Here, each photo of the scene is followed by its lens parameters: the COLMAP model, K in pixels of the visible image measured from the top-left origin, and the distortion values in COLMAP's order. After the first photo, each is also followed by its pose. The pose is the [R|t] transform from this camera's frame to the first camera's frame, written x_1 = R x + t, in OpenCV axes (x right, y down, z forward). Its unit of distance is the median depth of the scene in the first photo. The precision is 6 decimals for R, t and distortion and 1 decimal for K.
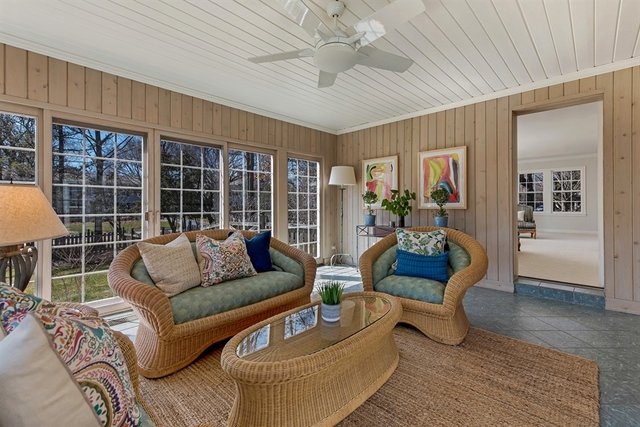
lens RADIAL K [[281.5, 0, 318.7], [0, 281.5, 204.7], [0, 0, 1]] dist [0.028591, -0.000136]
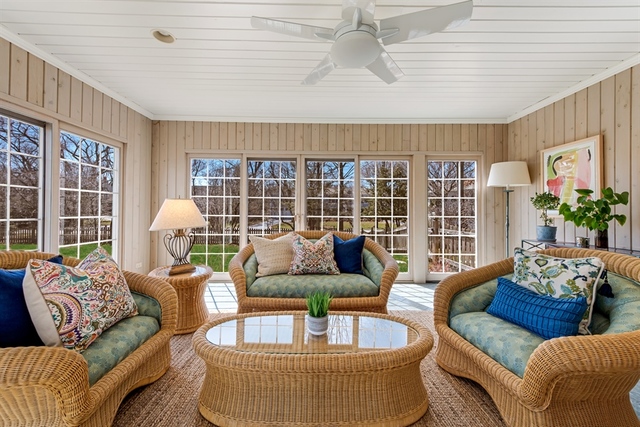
lens RADIAL K [[249.2, 0, 320.7], [0, 249.2, 207.8], [0, 0, 1]] dist [0.012607, -0.000289]
pose [[0.705731, 0.000839, -0.708480, 0.275077], [-0.007298, 0.999955, -0.006085, -0.001679], [0.708443, 0.009464, 0.705705, 0.178425]]
